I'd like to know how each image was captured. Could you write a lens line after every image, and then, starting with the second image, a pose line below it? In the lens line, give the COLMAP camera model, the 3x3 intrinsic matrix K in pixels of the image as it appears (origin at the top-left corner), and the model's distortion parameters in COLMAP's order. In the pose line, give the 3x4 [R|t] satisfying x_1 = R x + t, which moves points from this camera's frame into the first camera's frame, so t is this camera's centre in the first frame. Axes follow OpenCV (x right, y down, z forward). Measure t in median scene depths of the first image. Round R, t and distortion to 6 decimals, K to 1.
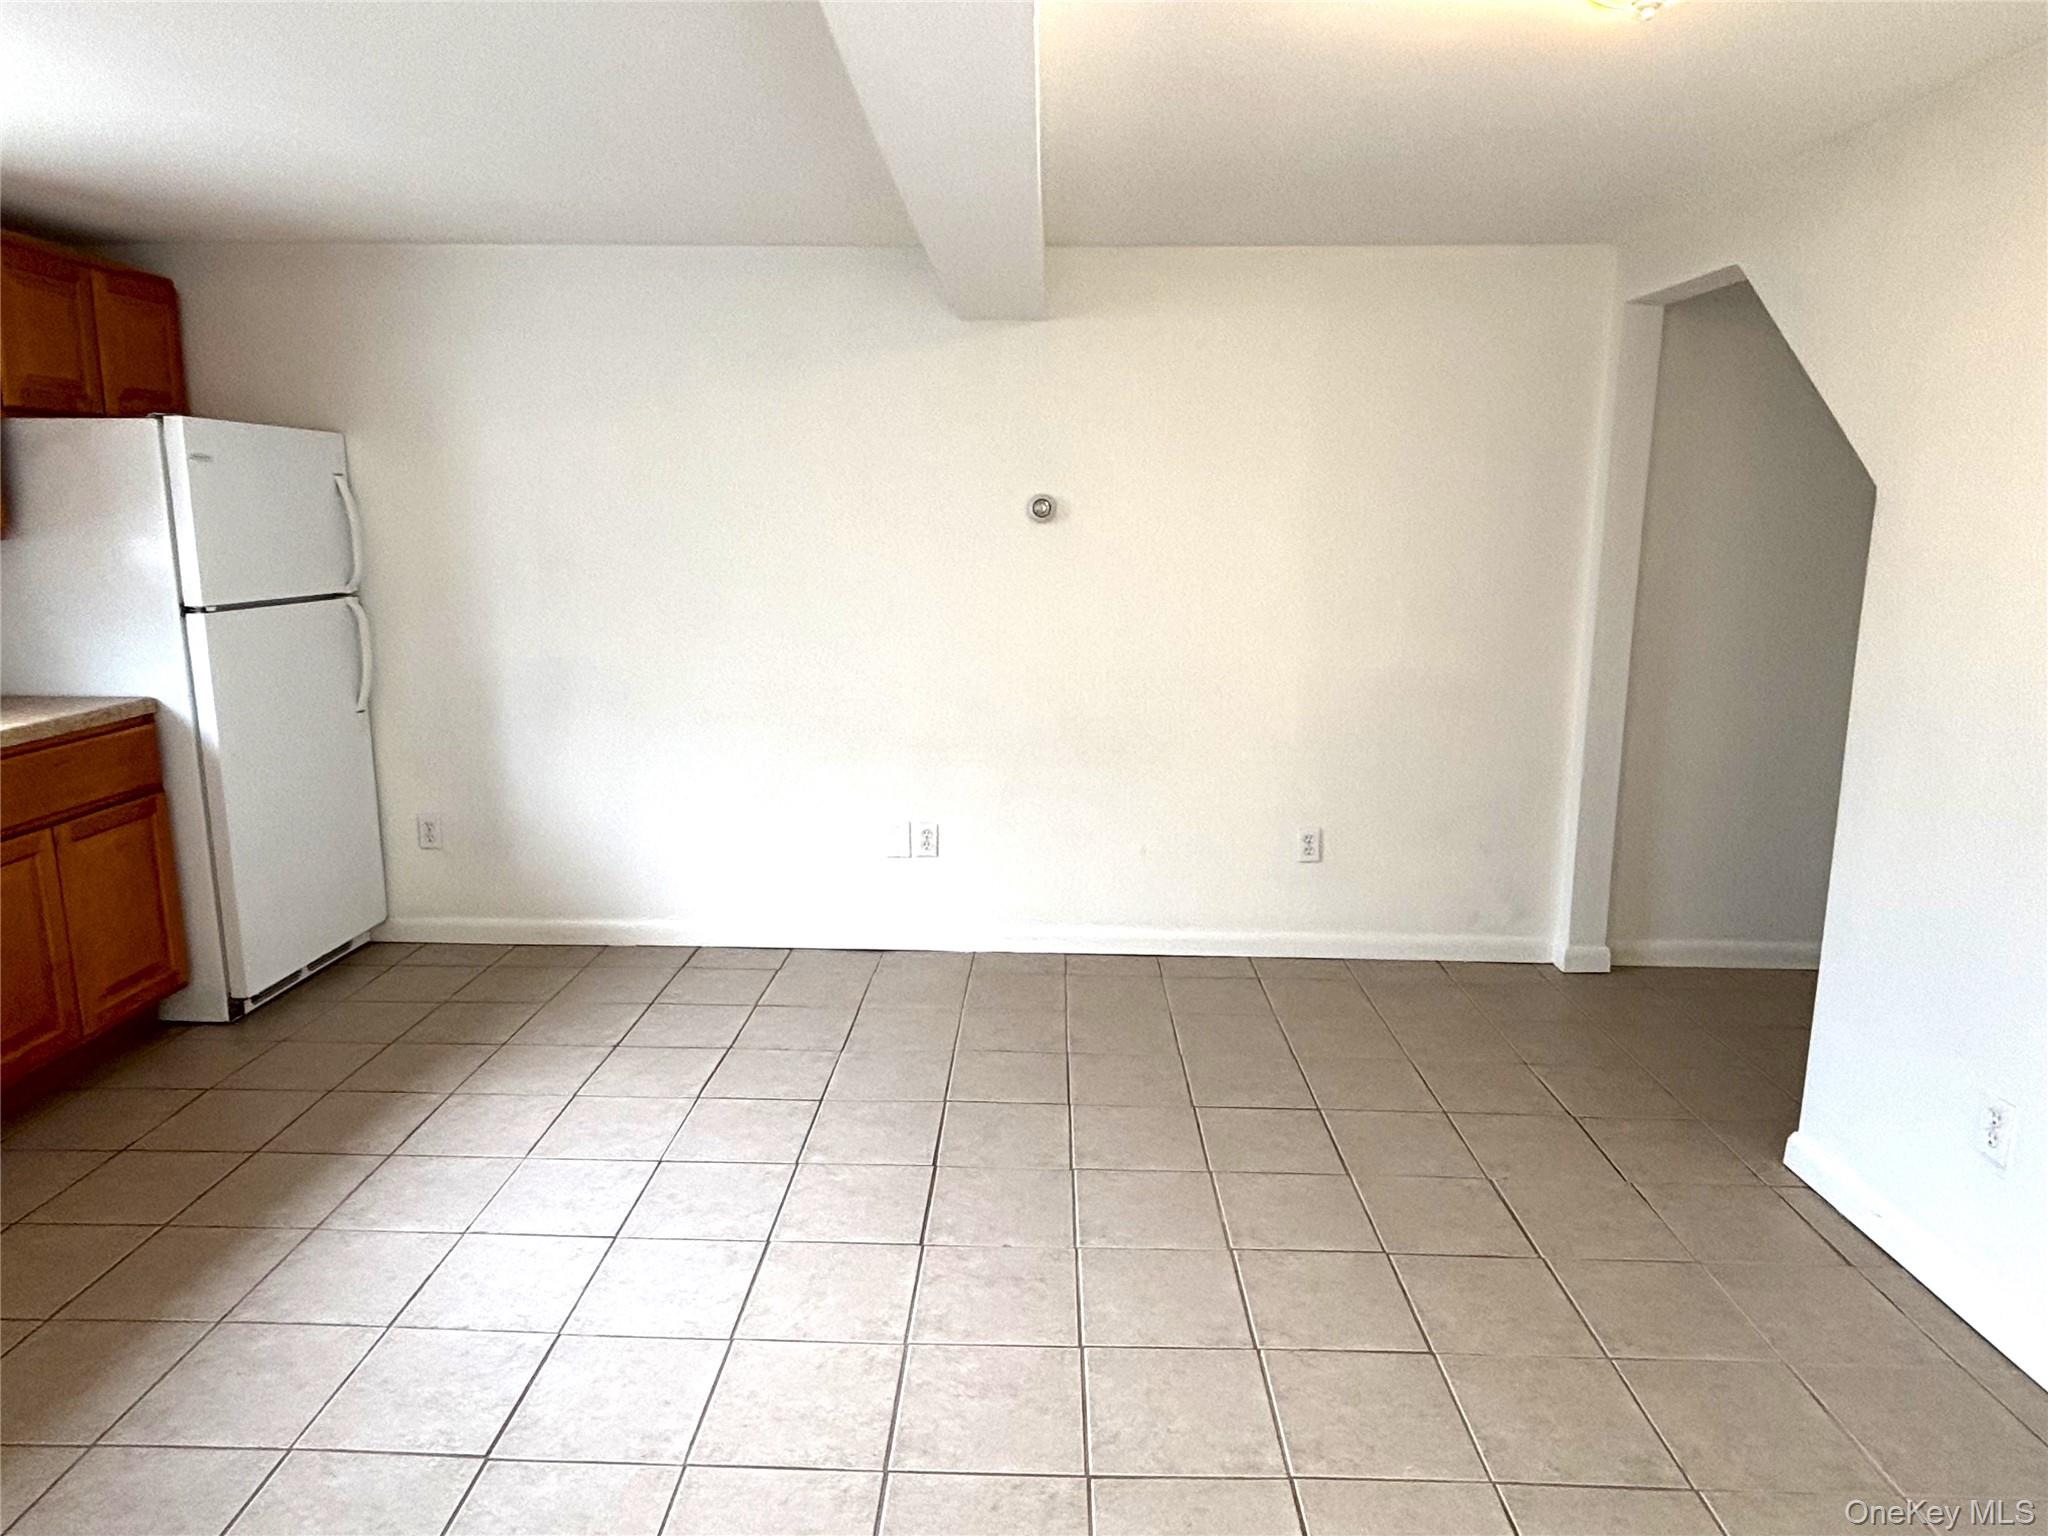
lens RADIAL K [[1269.6, 0, 1026.7], [0, 1269.6, 766.4], [0, 0, 1]] dist [0.069746, -0.079740]
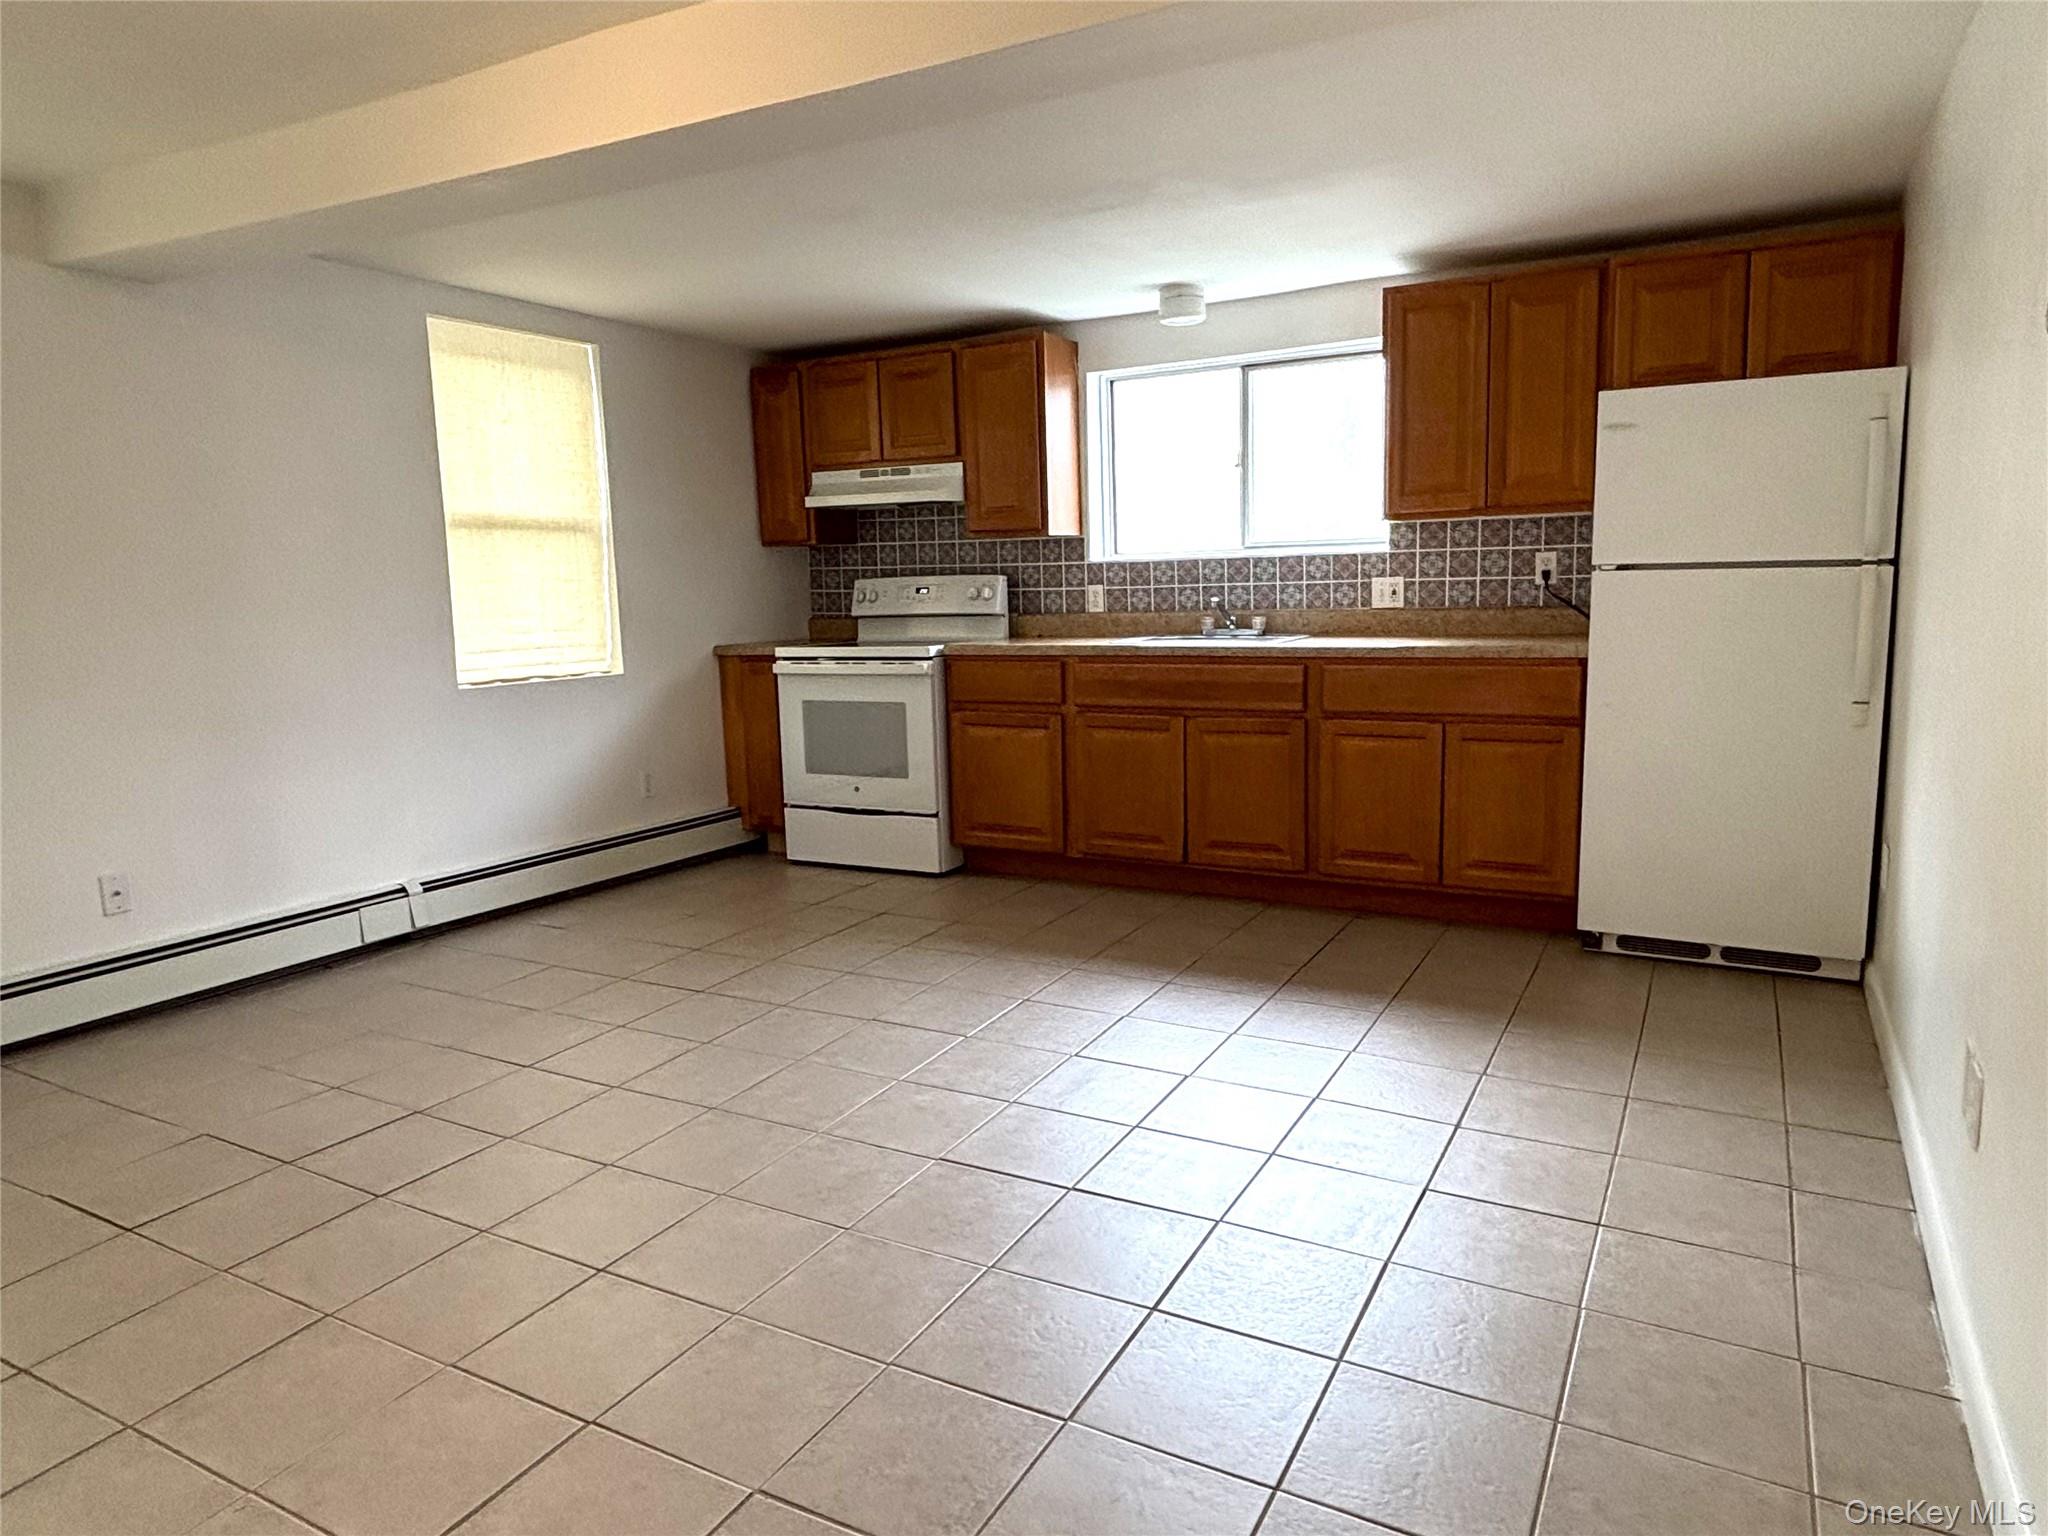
lens RADIAL K [[1269.6, 0, 1026.7], [0, 1269.6, 766.4], [0, 0, 1]] dist [0.069746, -0.079740]
pose [[-0.469151, 0.135506, -0.872660, 0.543518], [-0.144945, 0.962942, 0.227449, -0.131086], [0.871142, 0.233196, -0.432125, 1.042183]]
